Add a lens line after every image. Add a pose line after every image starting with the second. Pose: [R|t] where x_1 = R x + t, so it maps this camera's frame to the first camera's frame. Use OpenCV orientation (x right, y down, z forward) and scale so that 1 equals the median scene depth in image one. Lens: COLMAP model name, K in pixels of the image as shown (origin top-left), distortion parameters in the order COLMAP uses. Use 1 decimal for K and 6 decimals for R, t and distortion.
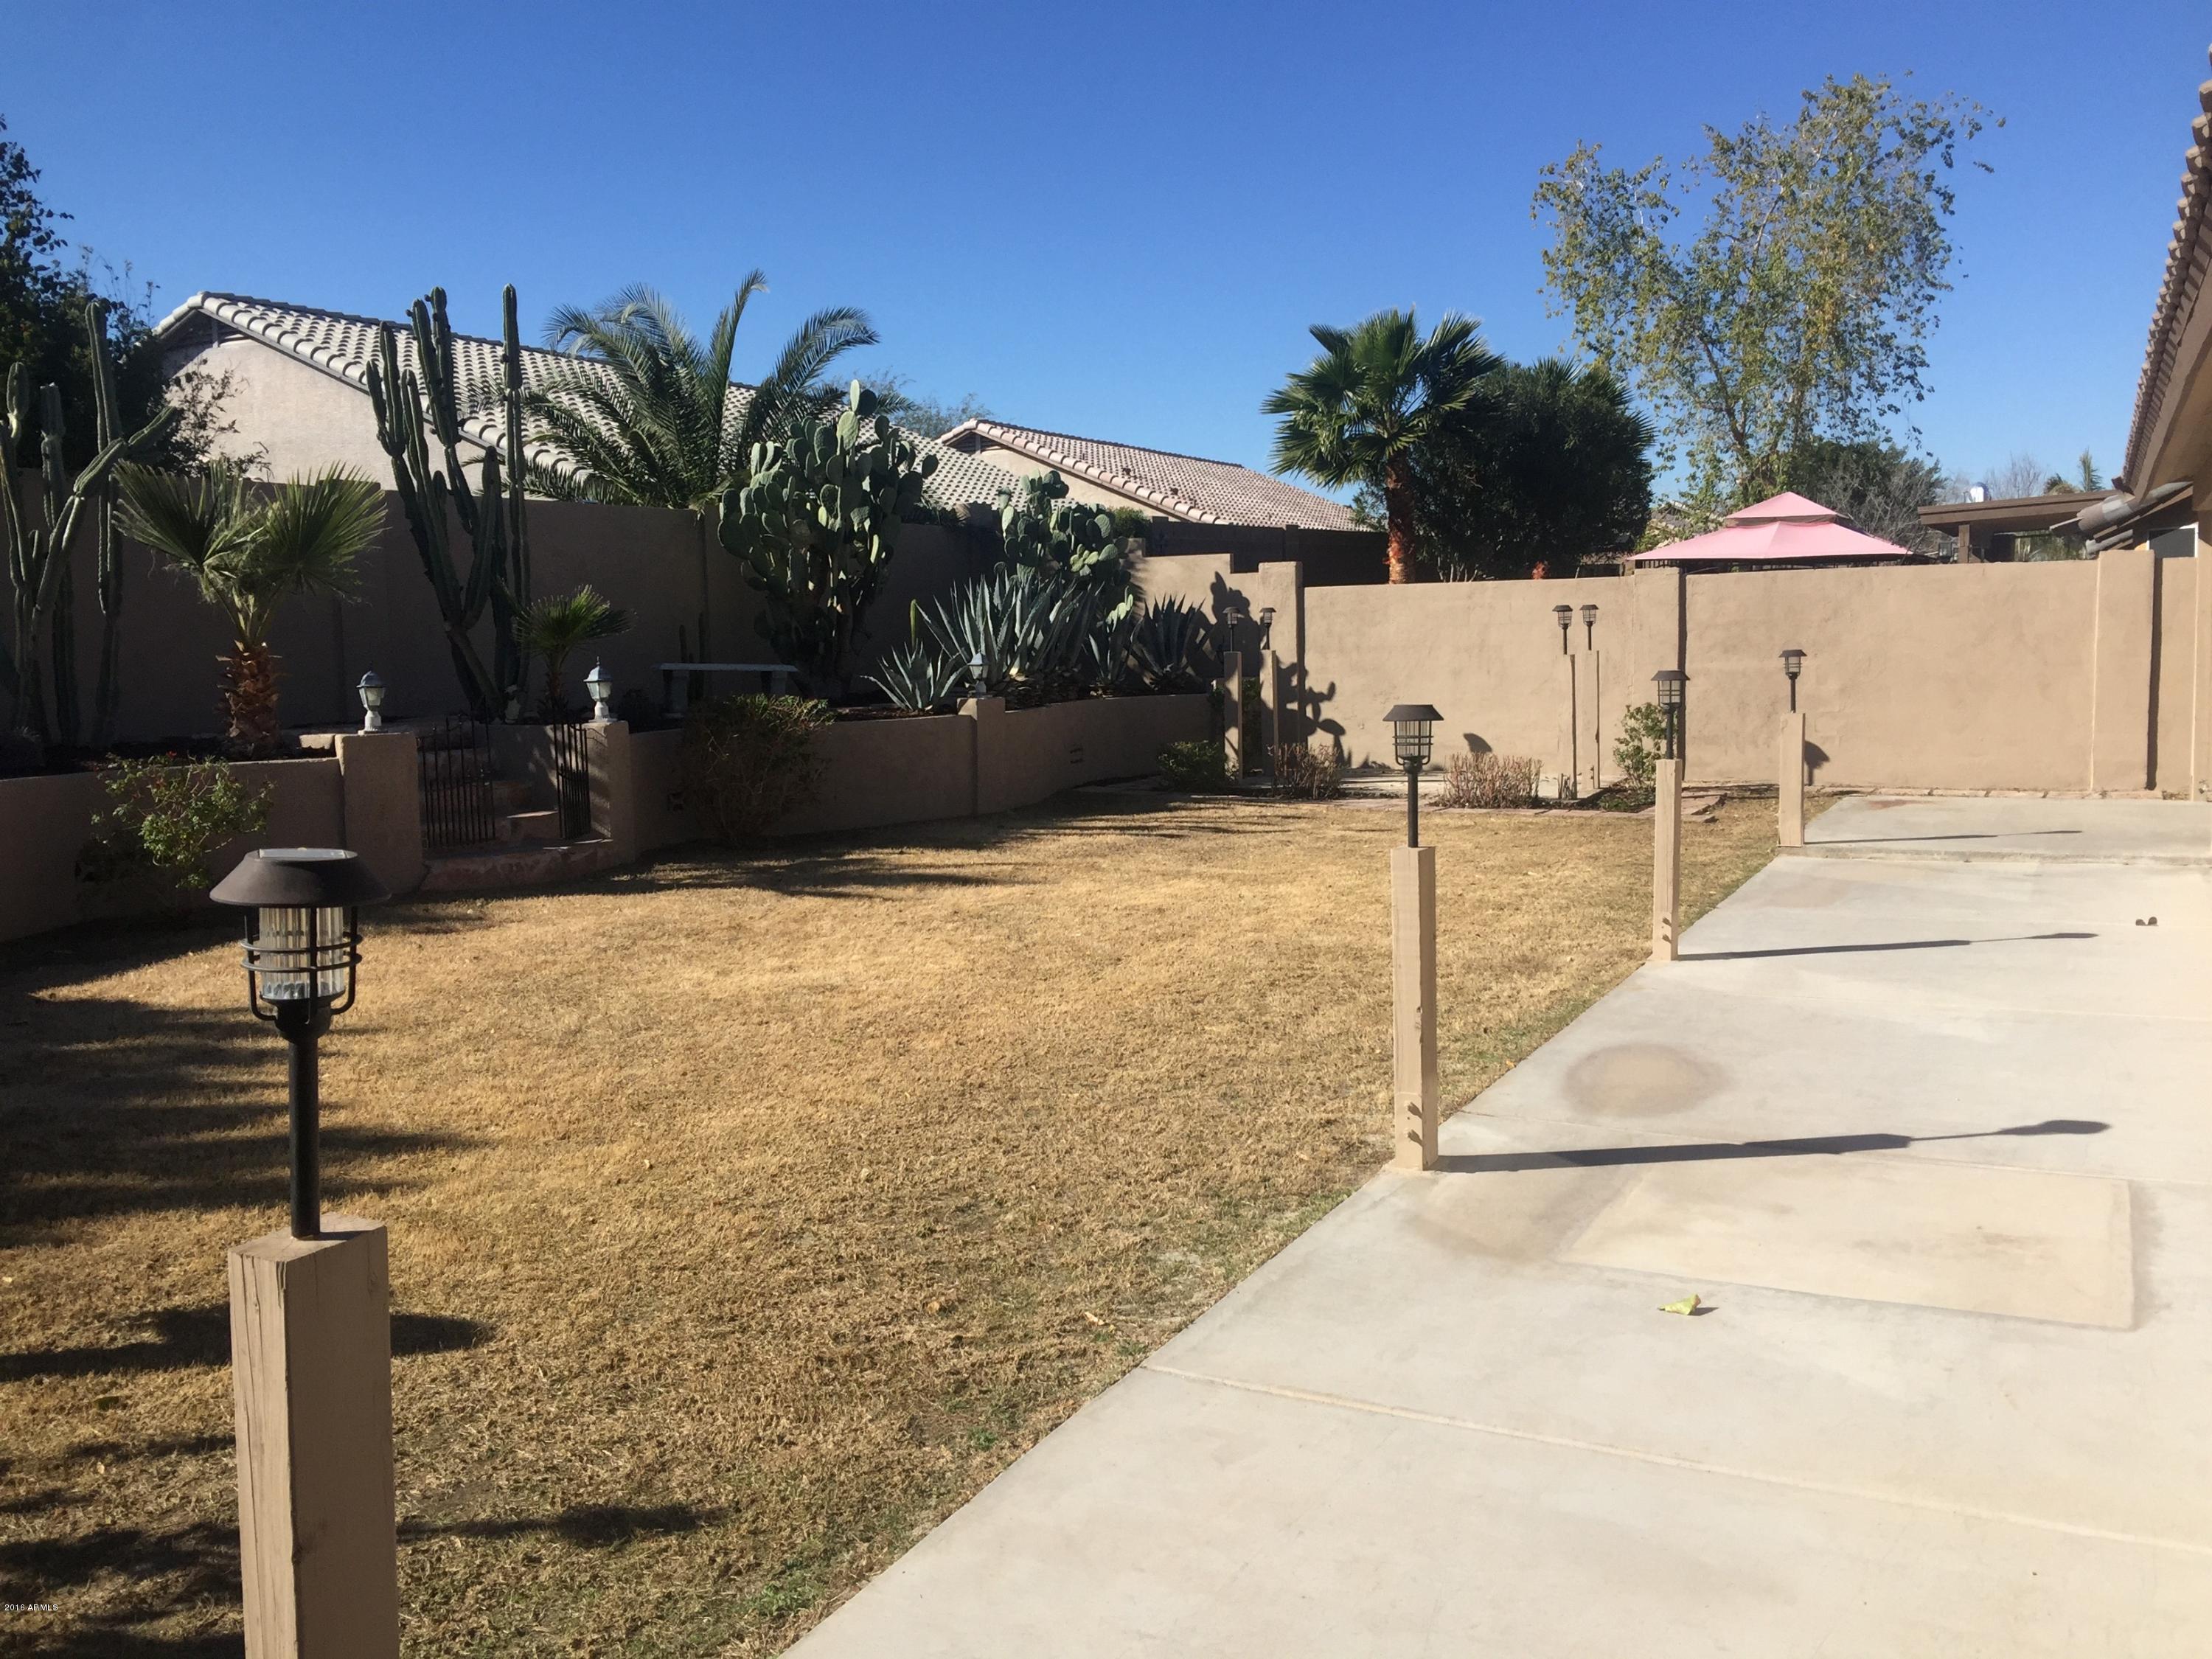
lens RADIAL K [[1878.3, 0, 1106.0], [0, 1878.3, 829.5], [0, 0, 1]] dist [0.024495, 0.002523]
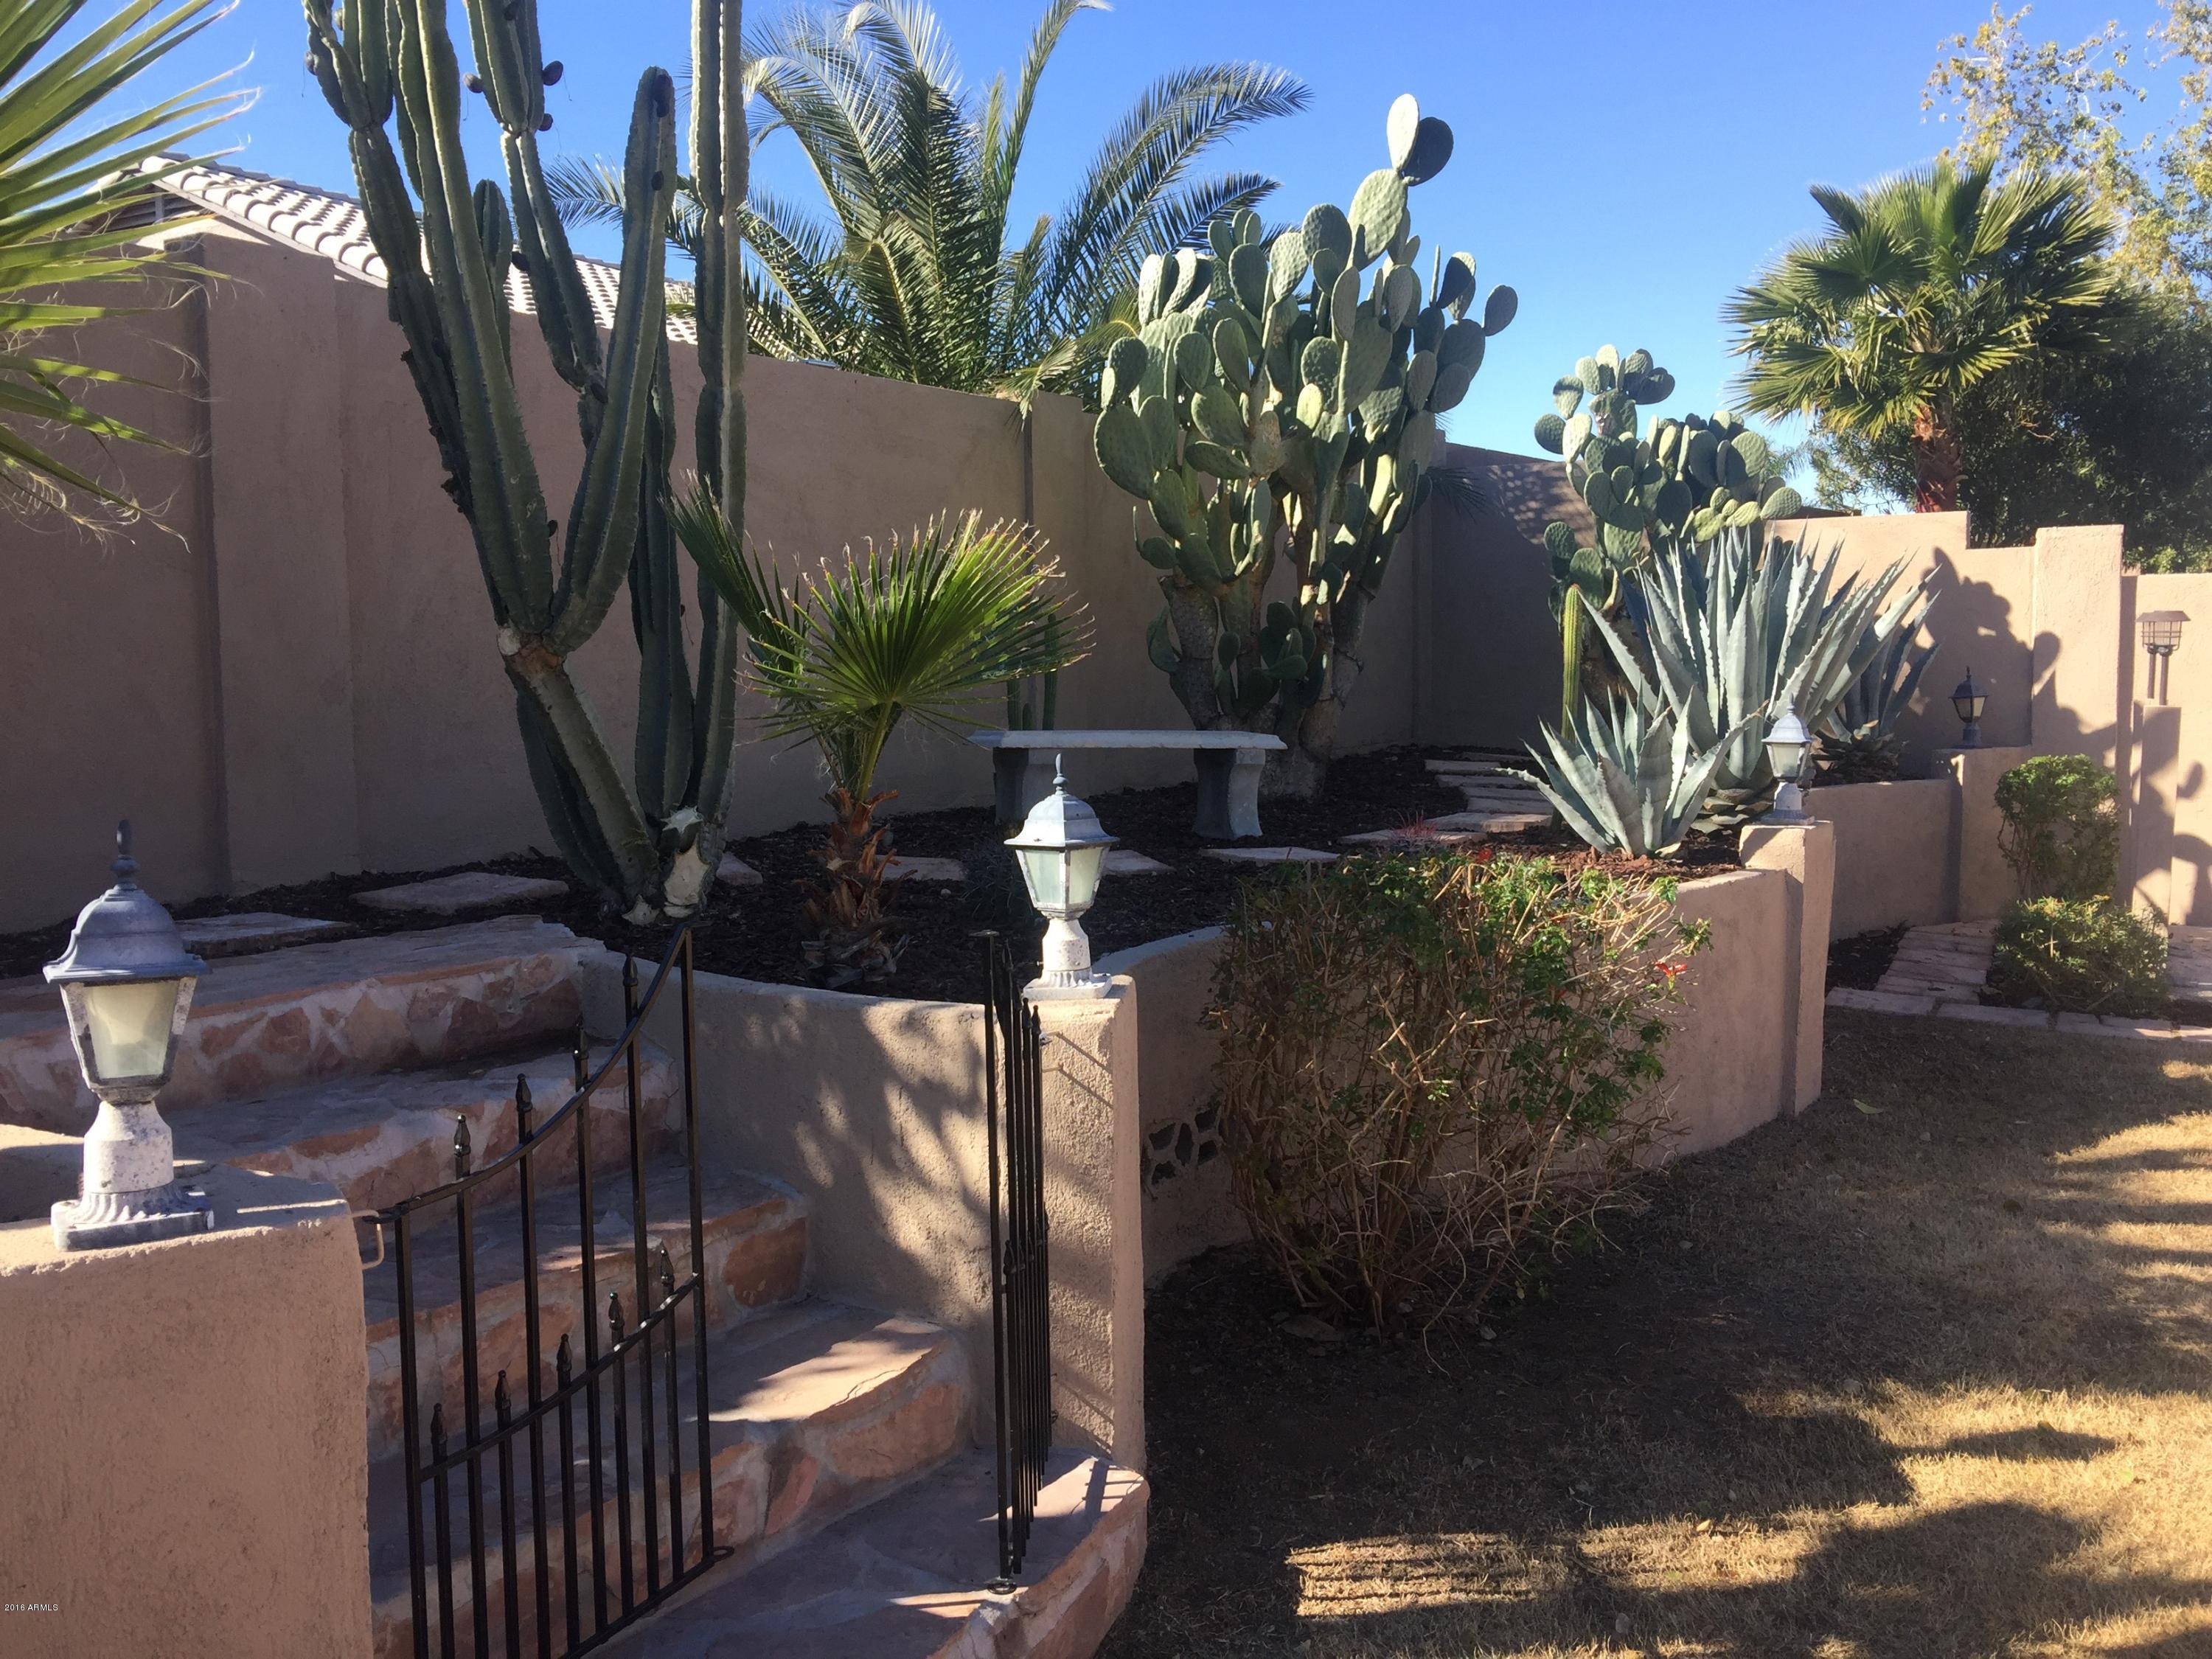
lens RADIAL K [[2034.9, 0, 1106.0], [0, 2034.9, 829.5], [0, 0, 1]] dist [0.004849, 0.007398]
pose [[0.999275, 0.011097, -0.036412, -0.188719], [-0.011760, 0.999768, -0.018047, -0.056526], [0.036203, 0.018462, 0.999174, 0.528230]]
